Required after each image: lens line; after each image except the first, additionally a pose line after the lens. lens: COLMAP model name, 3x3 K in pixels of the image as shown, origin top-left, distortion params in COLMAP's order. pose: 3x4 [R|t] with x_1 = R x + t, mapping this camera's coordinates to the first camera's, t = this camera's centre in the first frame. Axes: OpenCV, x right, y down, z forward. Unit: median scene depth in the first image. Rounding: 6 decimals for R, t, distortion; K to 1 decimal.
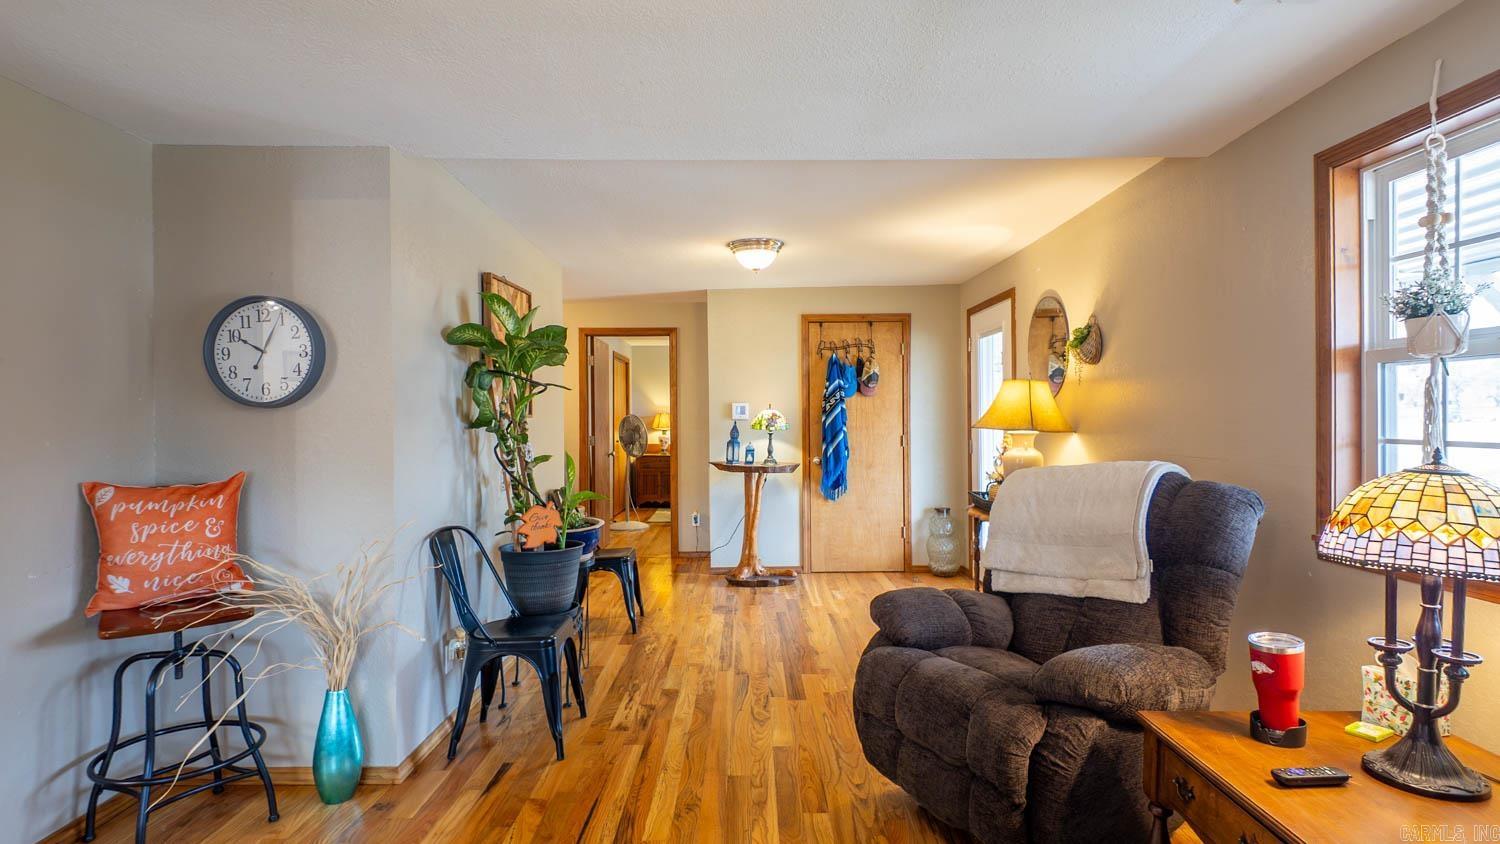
lens RADIAL K [[769.7, 0, 752.6], [0, 769.7, 421.0], [0, 0, 1]] dist [0.032221, -0.035189]
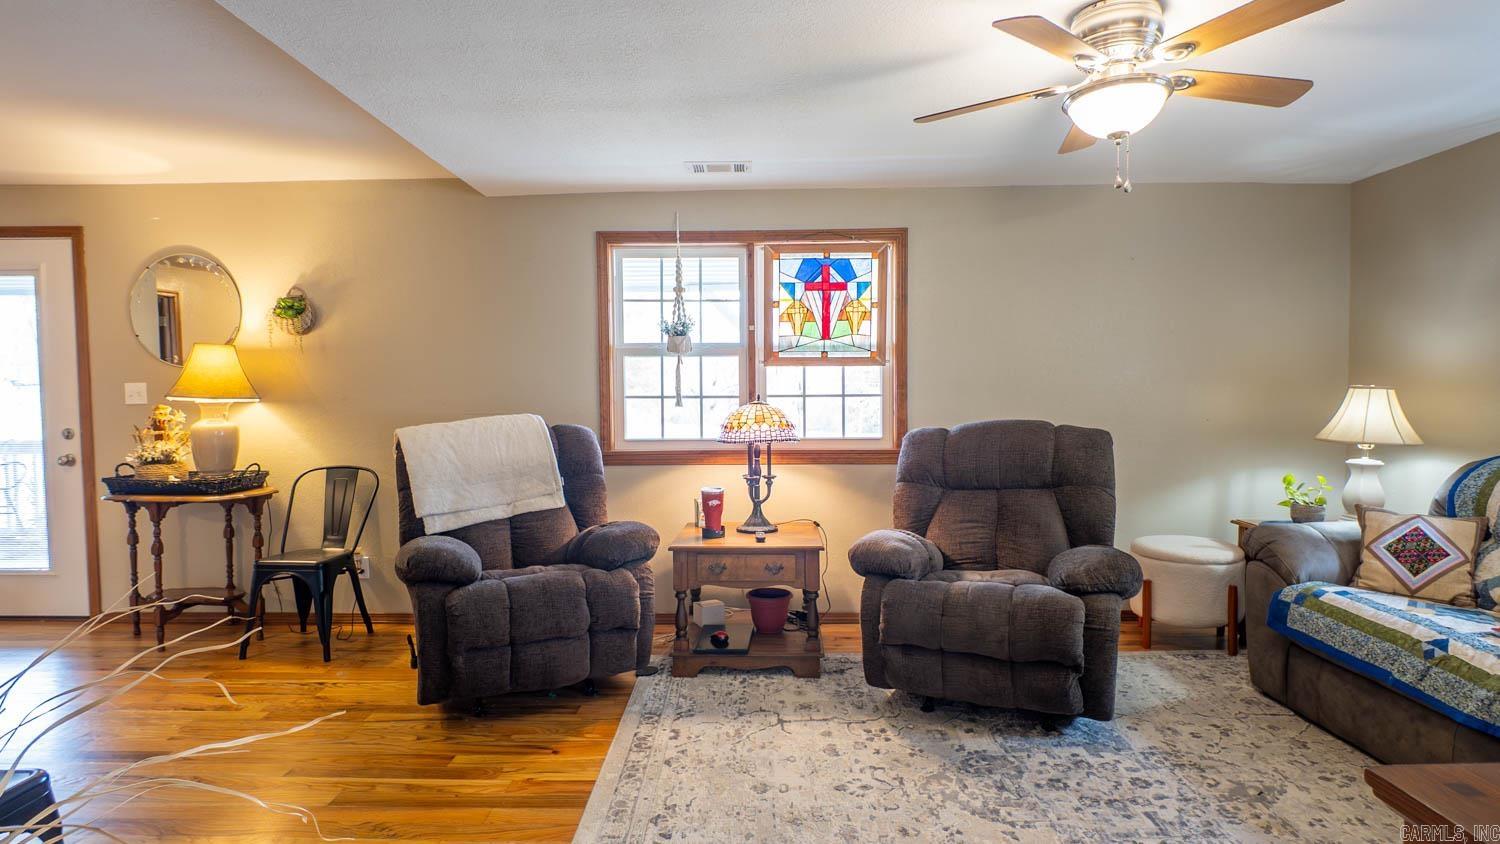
lens RADIAL K [[769.7, 0, 752.6], [0, 769.7, 421.0], [0, 0, 1]] dist [0.032221, -0.035189]
pose [[0.022010, -0.025401, 0.999435, -0.959968], [0.011331, 0.999619, 0.025157, 0.036827], [-0.999694, 0.010770, 0.022290, 0.597823]]
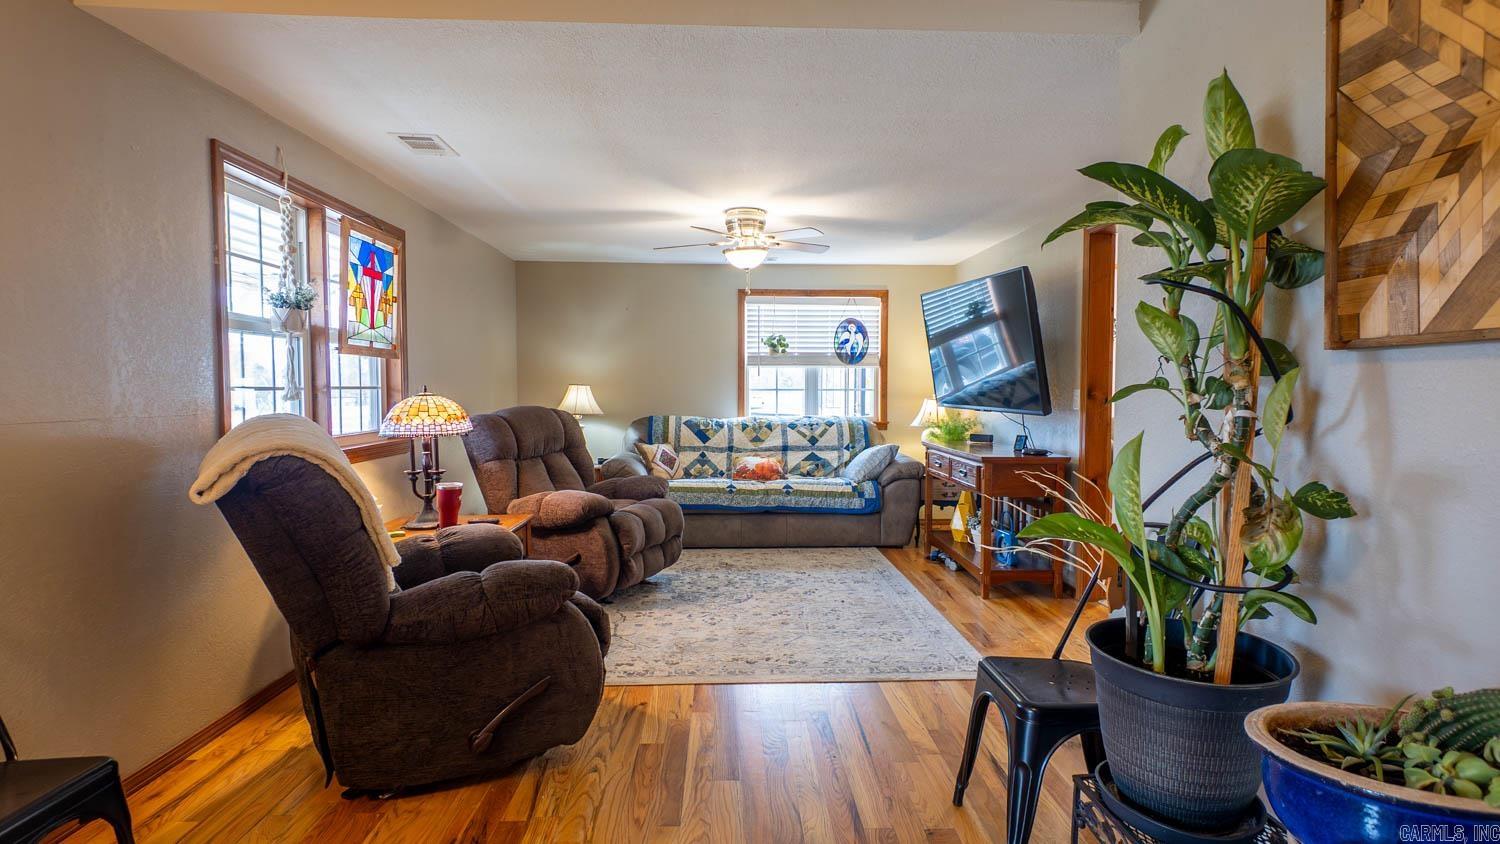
lens RADIAL K [[769.7, 0, 752.6], [0, 769.7, 421.0], [0, 0, 1]] dist [0.032221, -0.035189]
pose [[-0.999276, 0.005425, -0.037669, -0.019366], [0.003509, 0.998705, 0.050757, 0.016063], [0.037895, 0.050588, -0.998000, 2.116801]]
